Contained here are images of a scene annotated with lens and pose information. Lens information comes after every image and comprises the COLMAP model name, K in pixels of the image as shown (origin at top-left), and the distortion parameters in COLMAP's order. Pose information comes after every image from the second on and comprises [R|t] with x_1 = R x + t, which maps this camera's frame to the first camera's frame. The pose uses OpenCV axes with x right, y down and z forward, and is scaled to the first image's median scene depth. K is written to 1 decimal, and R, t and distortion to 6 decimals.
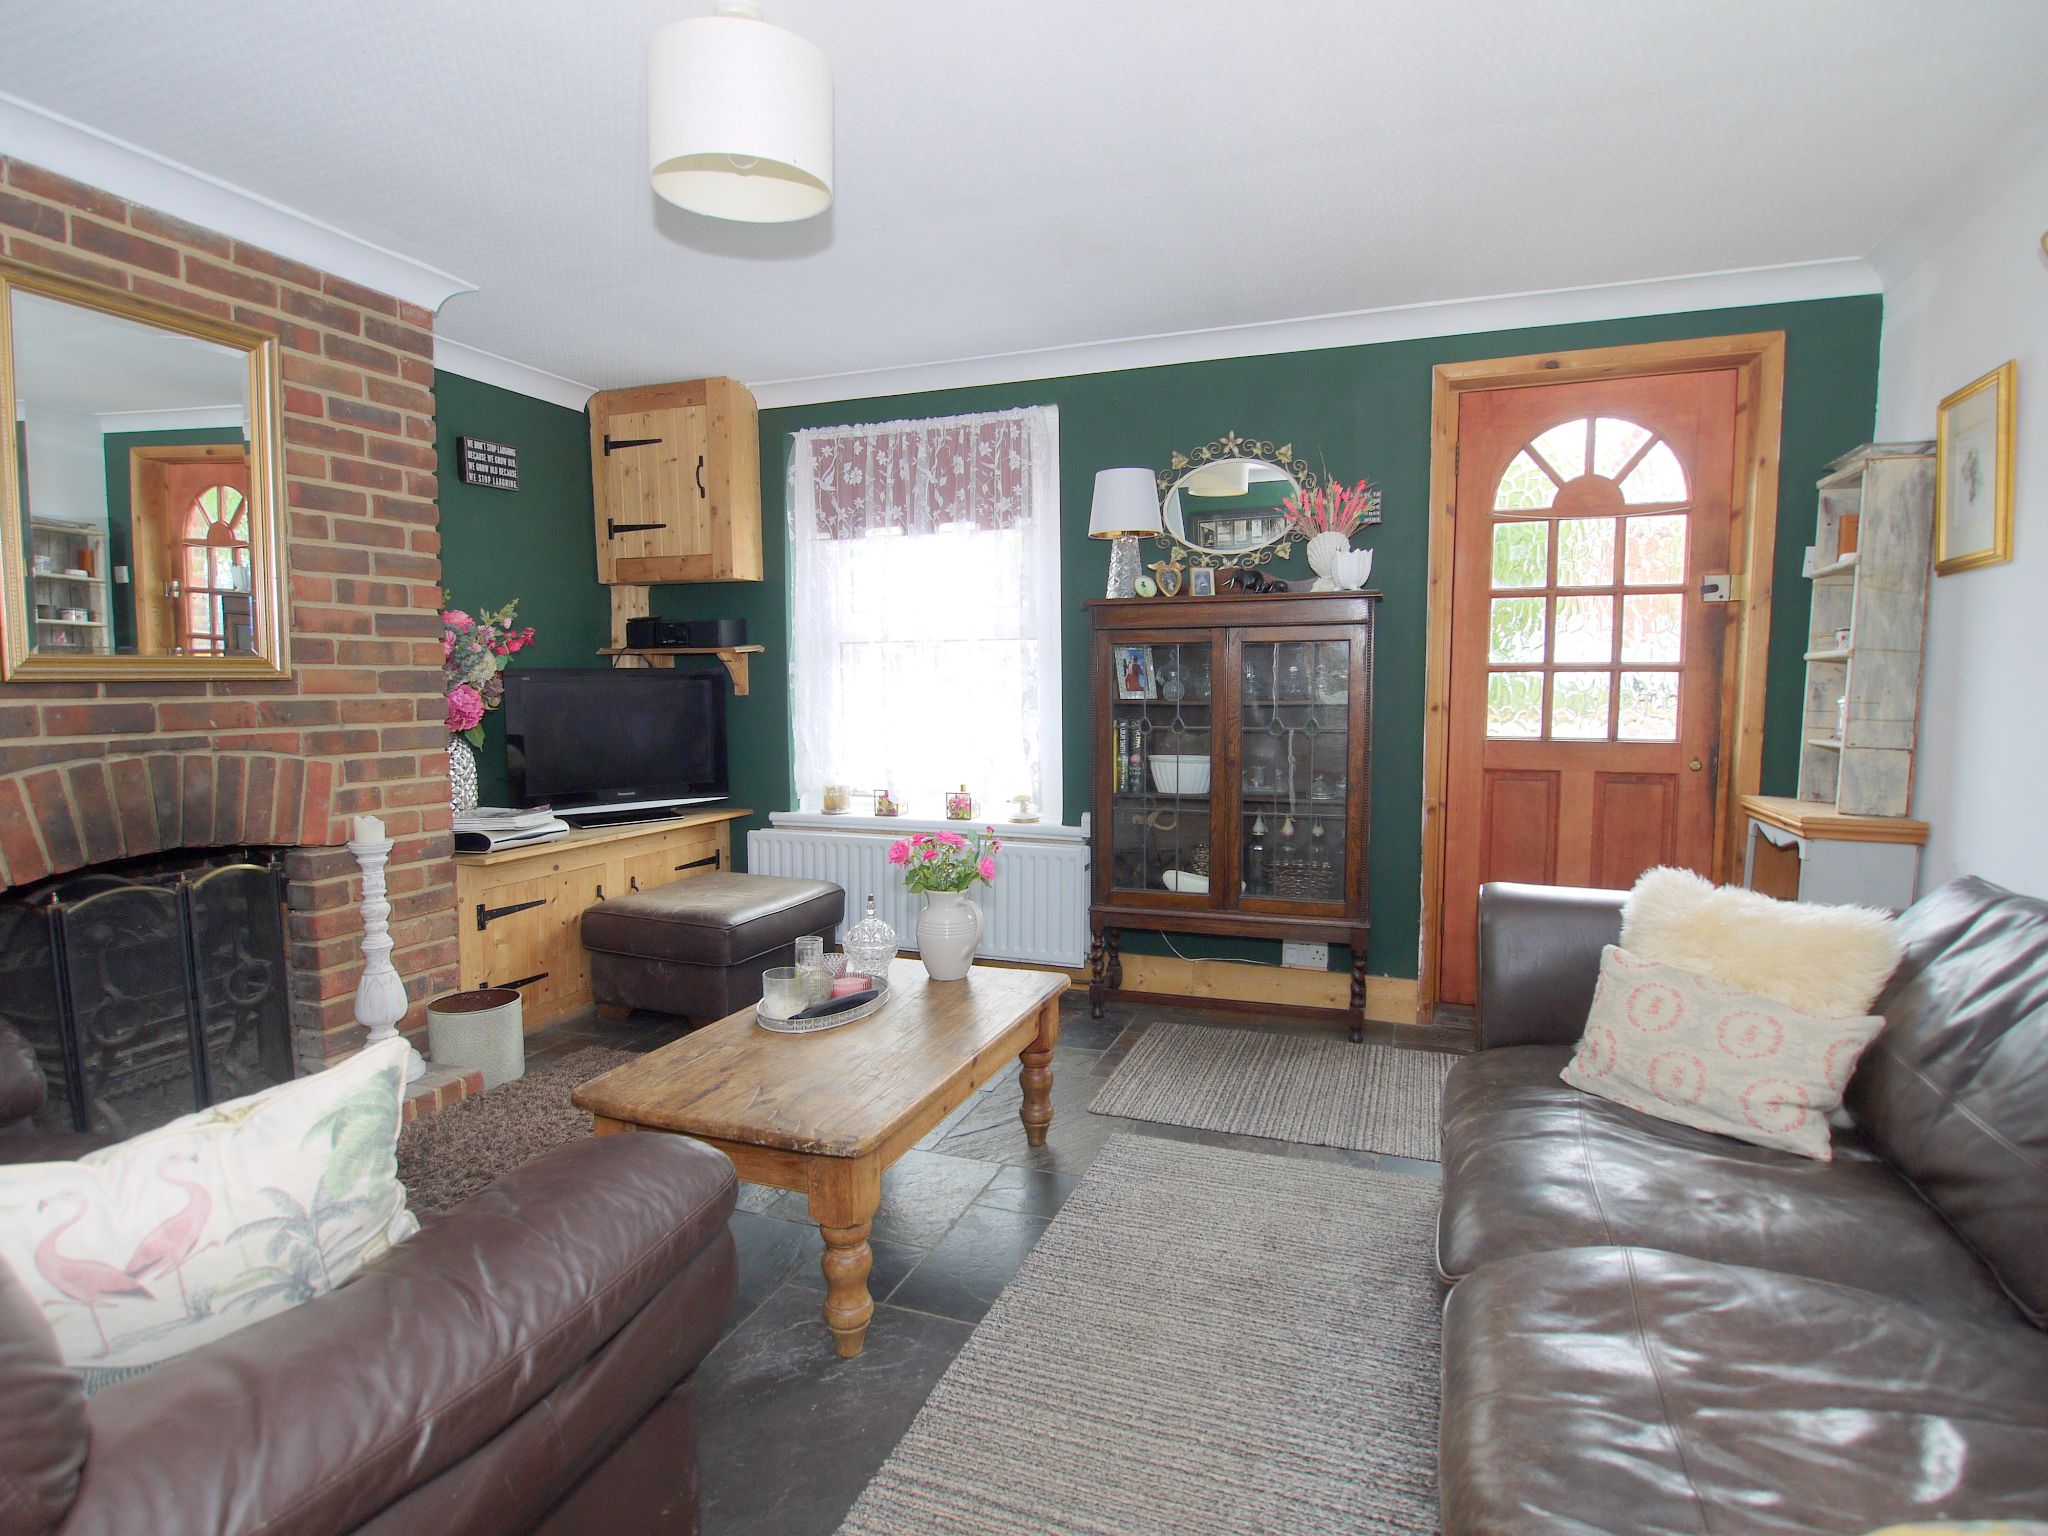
lens RADIAL K [[1101.4, 0, 1024.1], [0, 1101.4, 762.0], [0, 0, 1]] dist [-0.000589, -0.000177]
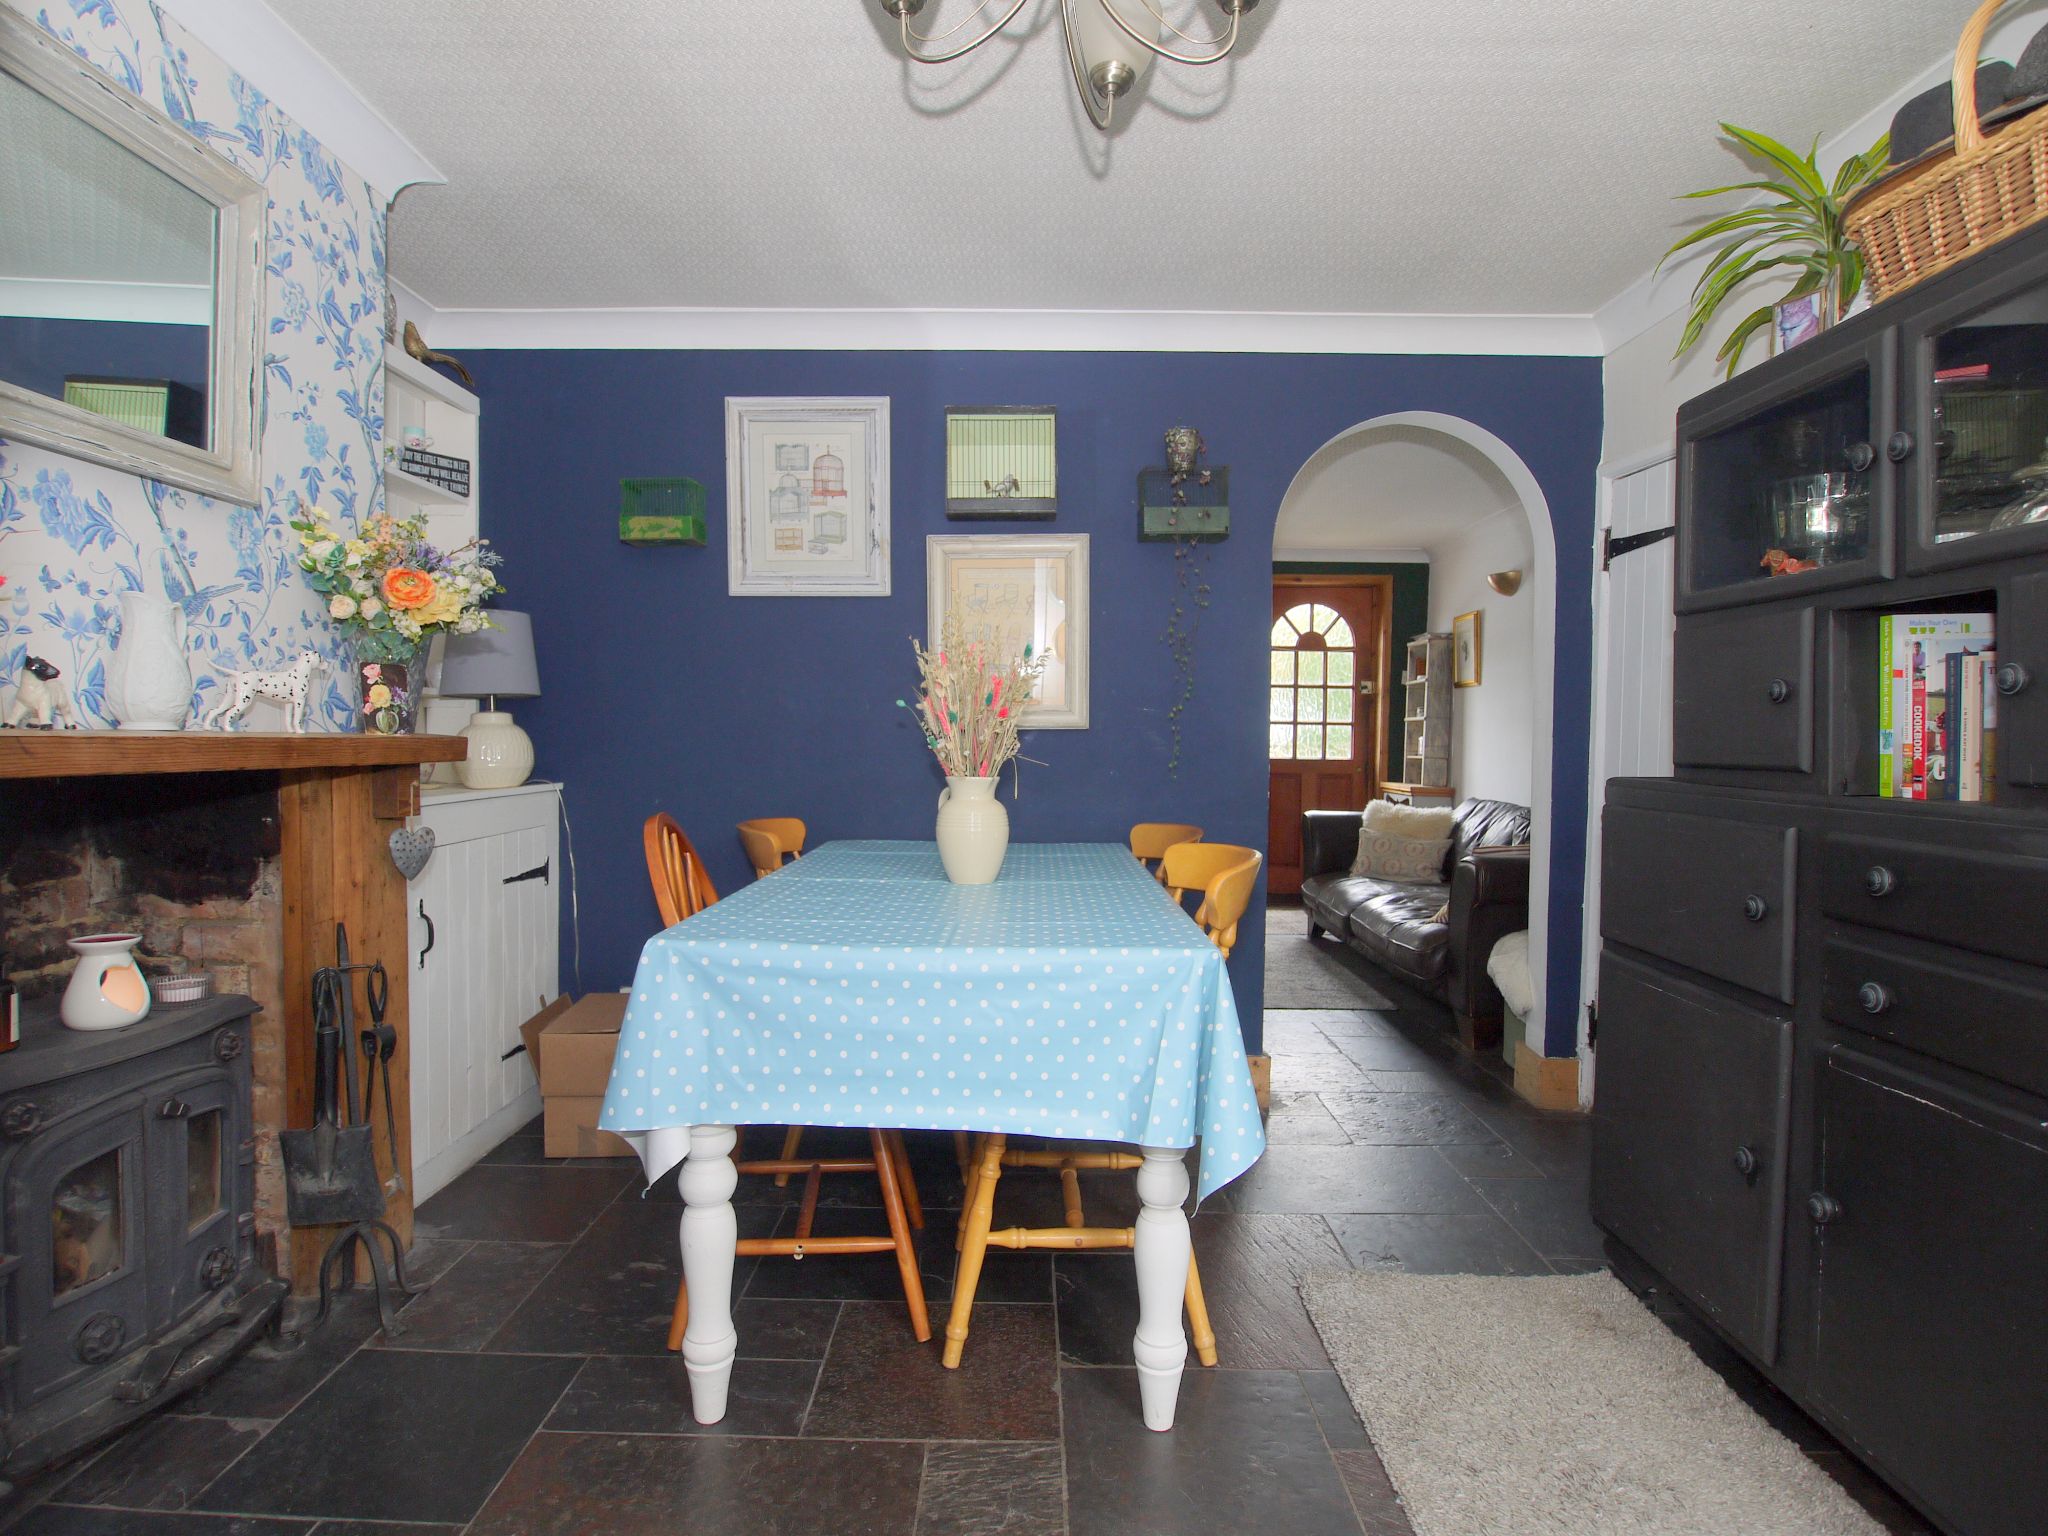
lens RADIAL K [[1101.4, 0, 1021.4], [0, 1101.4, 766.9], [0, 0, 1]] dist [-0.000589, -0.000177]
pose [[0.939954, -0.000231, 0.341302, -0.748440], [0.015687, 0.998972, -0.042527, 0.078933], [-0.340942, 0.045327, 0.938991, -0.794407]]
